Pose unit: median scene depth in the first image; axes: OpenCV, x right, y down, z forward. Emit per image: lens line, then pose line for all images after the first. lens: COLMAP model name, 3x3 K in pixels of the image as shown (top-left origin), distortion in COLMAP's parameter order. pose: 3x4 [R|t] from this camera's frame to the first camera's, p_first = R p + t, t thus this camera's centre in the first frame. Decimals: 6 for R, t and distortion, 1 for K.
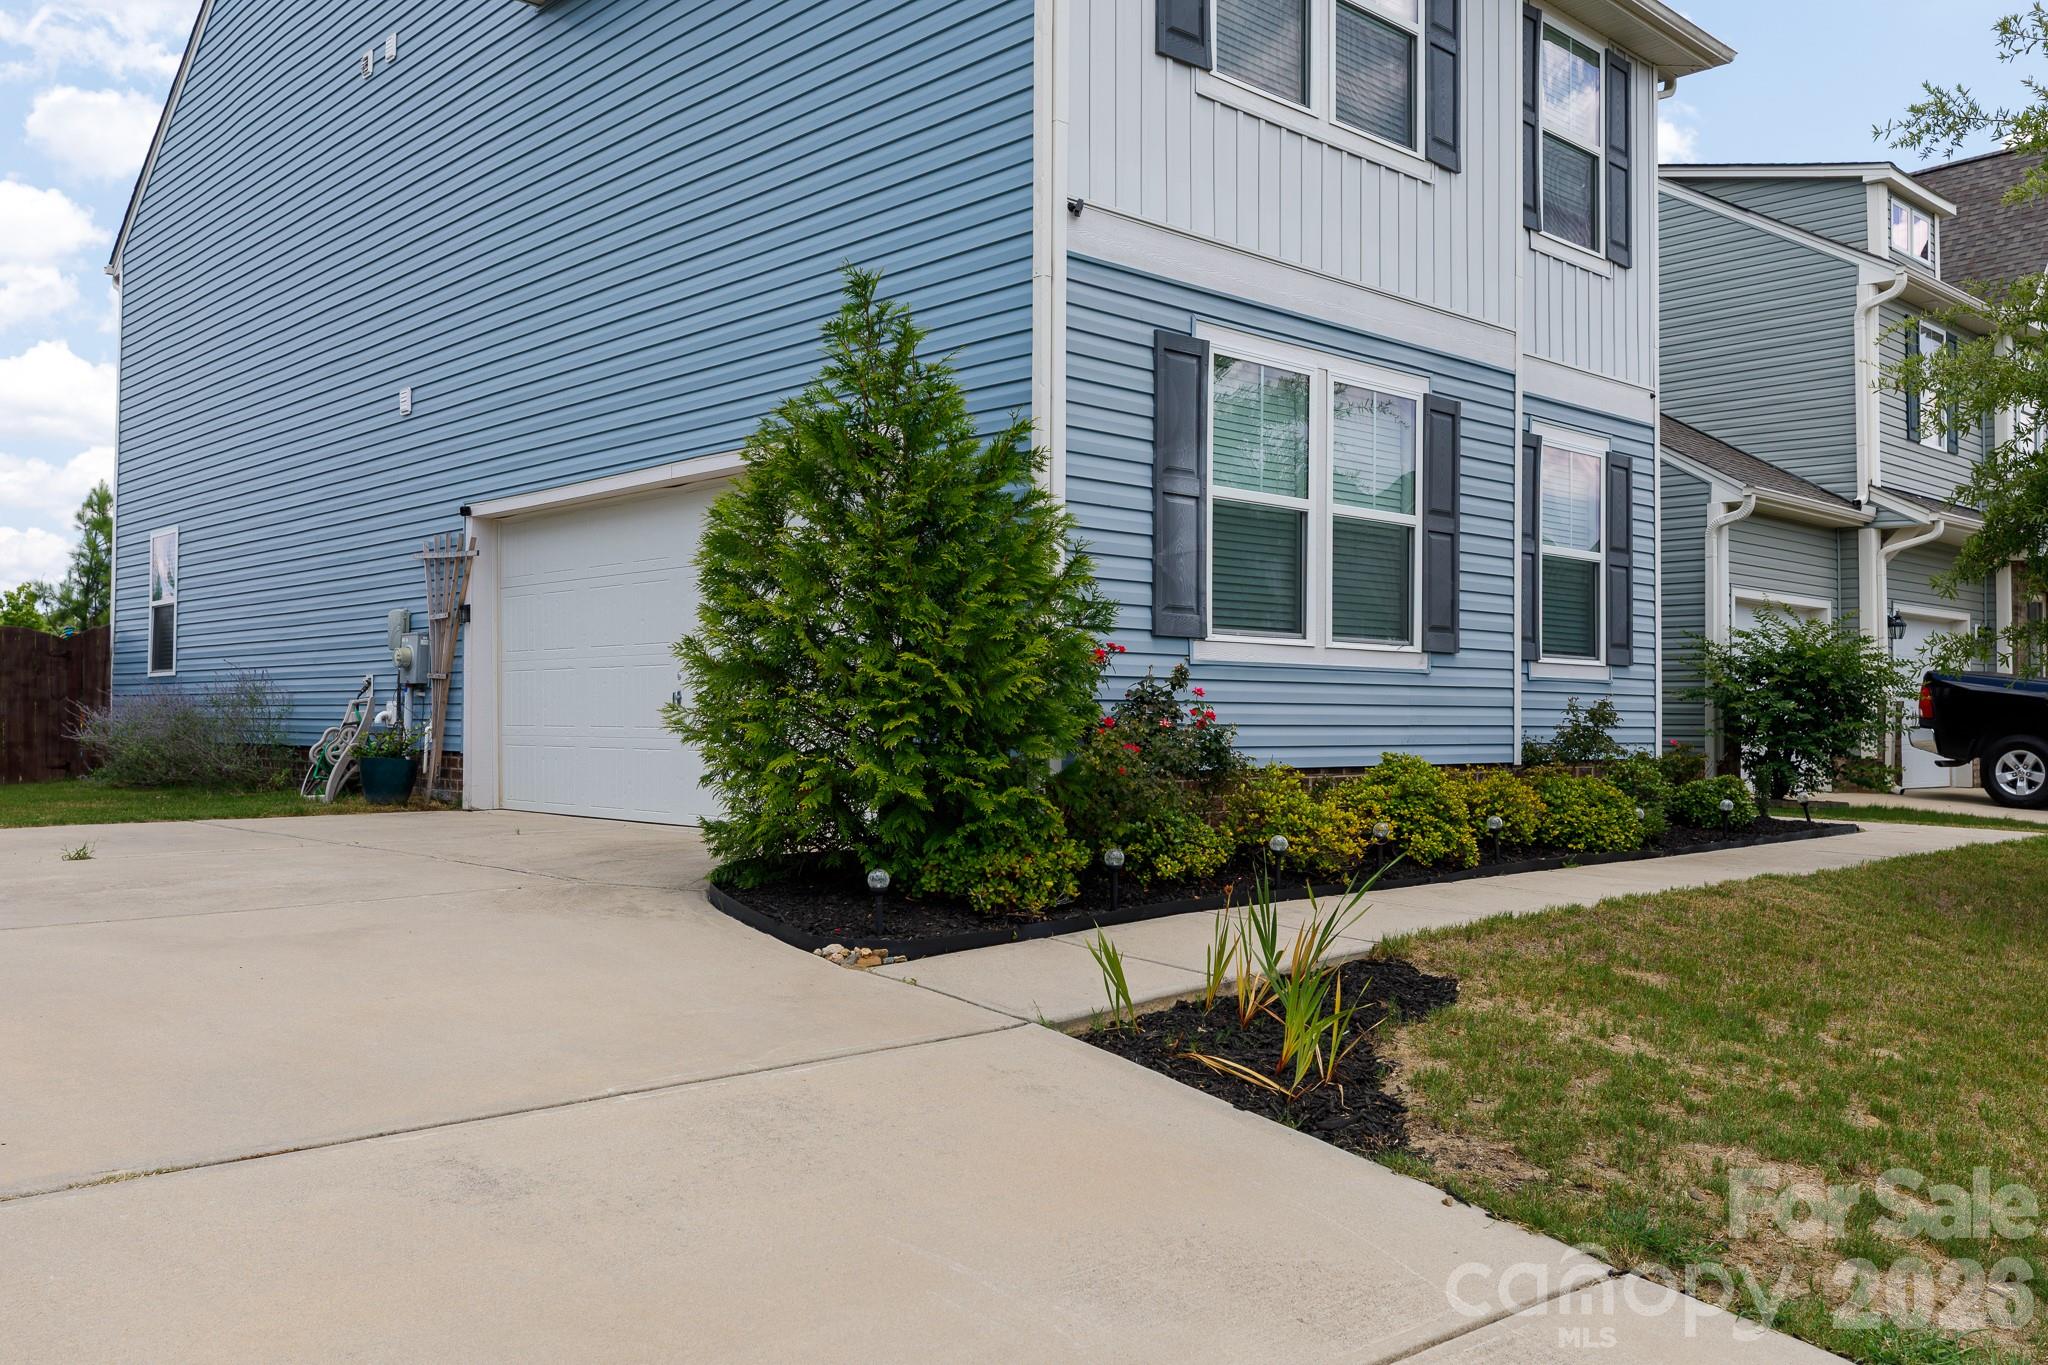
lens RADIAL K [[1697.5, 0, 1024.0], [0, 1697.5, 682.5], [0, 0, 1]] dist [-0.005484, -0.001204]
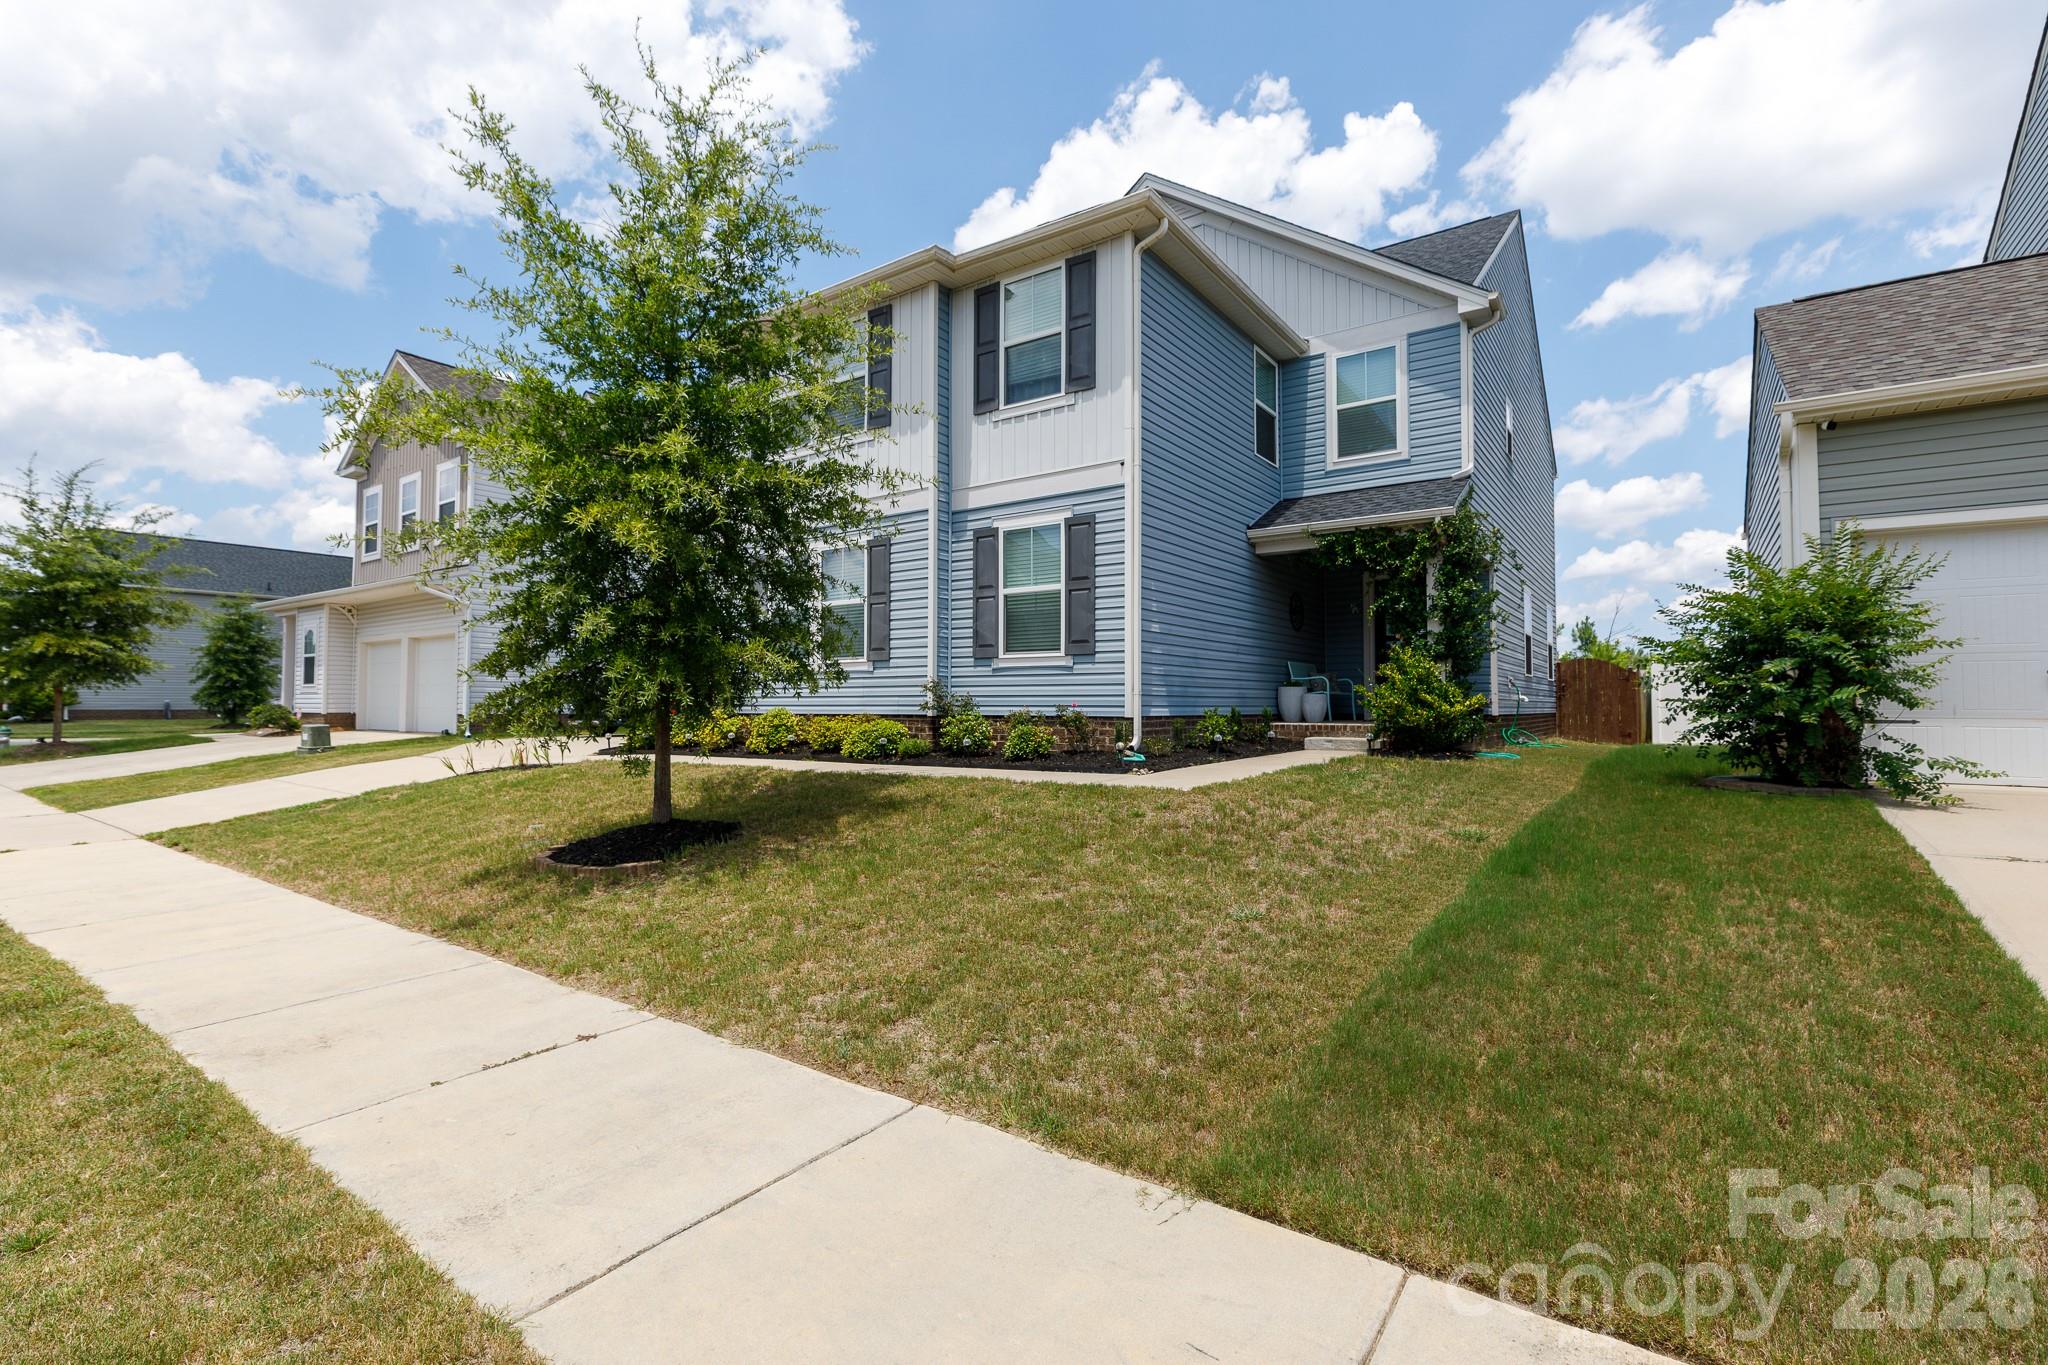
lens RADIAL K [[842.1, 0, 1024.0], [0, 842.1, 682.5], [0, 0, 1]] dist [0.000163, -0.000008]
pose [[0.159192, -0.031505, -0.986745, 1.157007], [0.020595, 0.999379, -0.028585, 0.037860], [0.987033, -0.015772, 0.159742, 0.809355]]
